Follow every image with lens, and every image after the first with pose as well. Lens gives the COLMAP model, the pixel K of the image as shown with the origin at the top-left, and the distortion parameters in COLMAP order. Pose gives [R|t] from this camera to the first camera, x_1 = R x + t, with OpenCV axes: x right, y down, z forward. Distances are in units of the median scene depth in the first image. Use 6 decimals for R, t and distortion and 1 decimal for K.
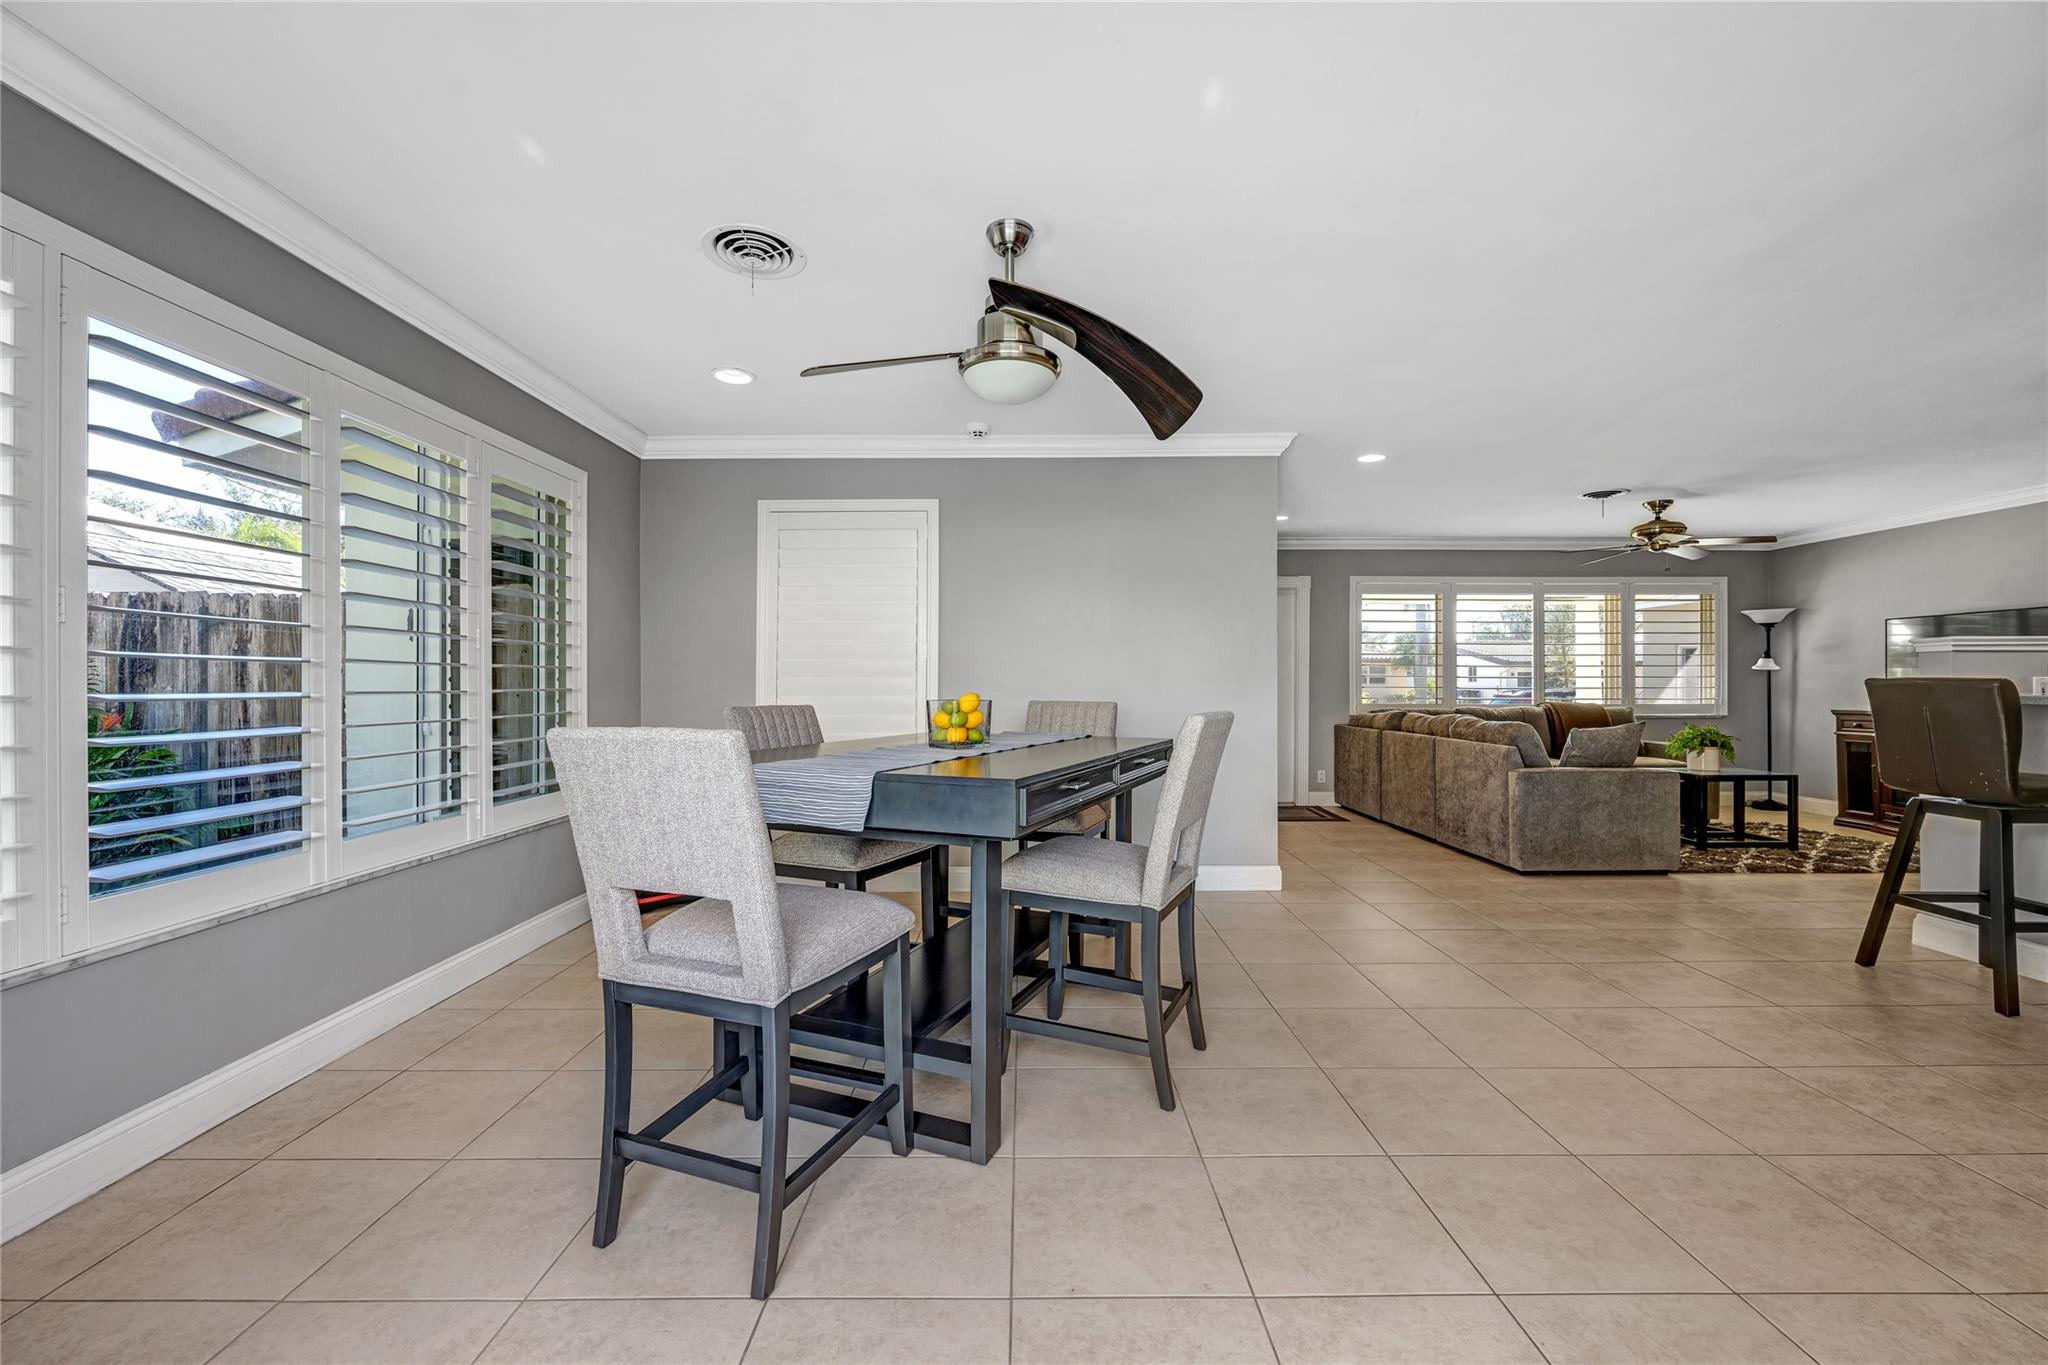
lens RADIAL K [[778.6, 0, 1024.0], [0, 778.6, 682.5], [0, 0, 1]] dist [-0.008627, -0.000072]
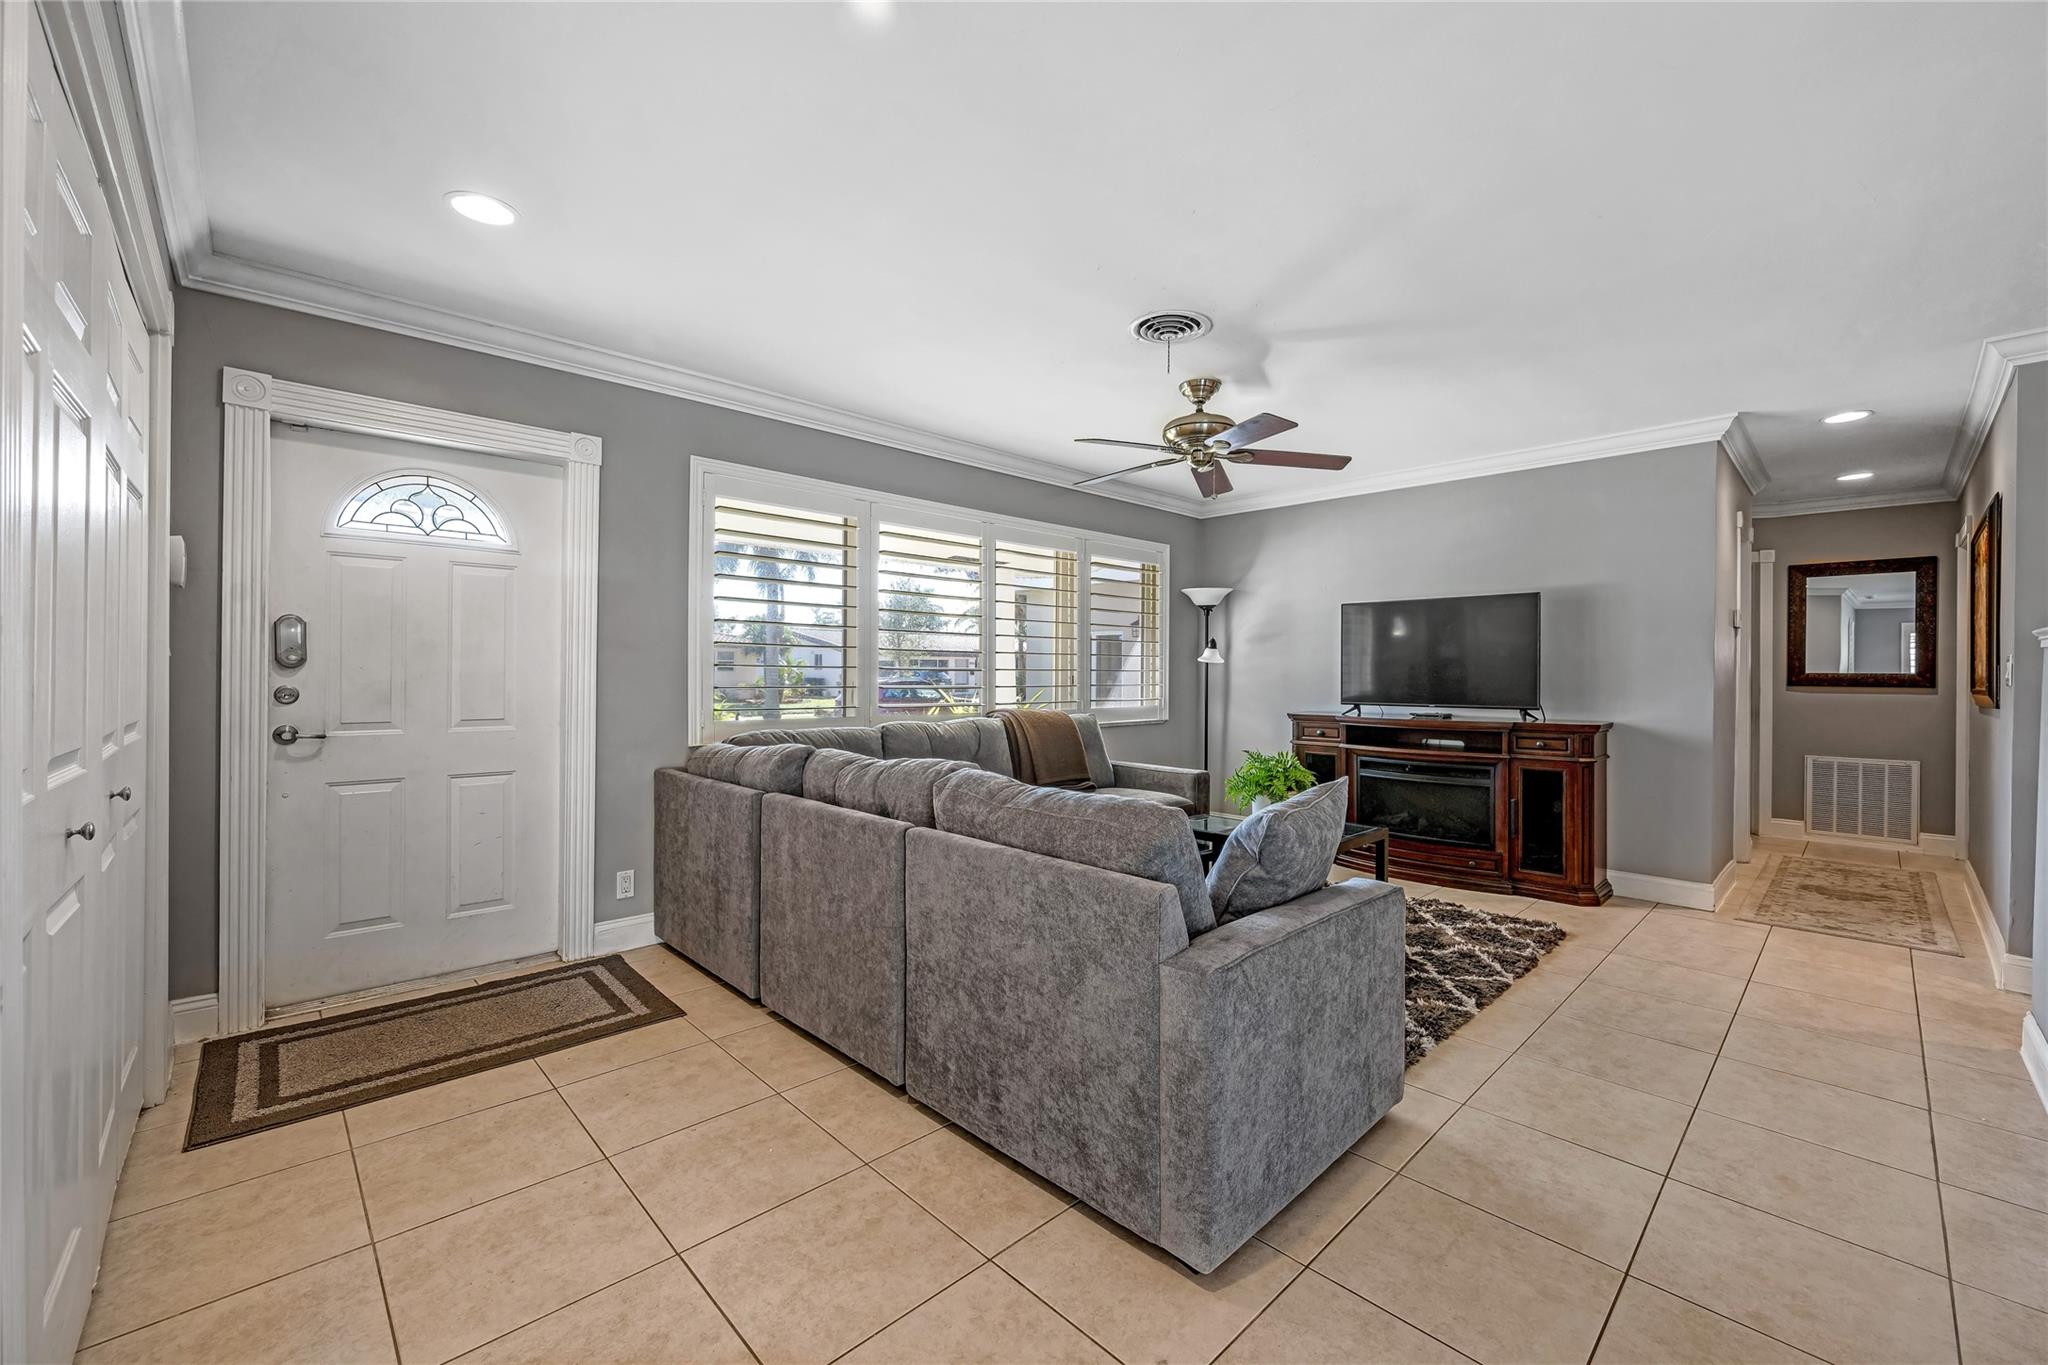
lens RADIAL K [[824.8, 0, 1030.8], [0, 824.8, 669.7], [0, 0, 1]] dist [-0.000769, -0.000318]
pose [[0.707060, 0.005738, 0.707130, 0.224605], [-0.005675, 0.999981, -0.002440, -0.006417], [-0.707131, -0.002287, 0.707079, 0.528555]]
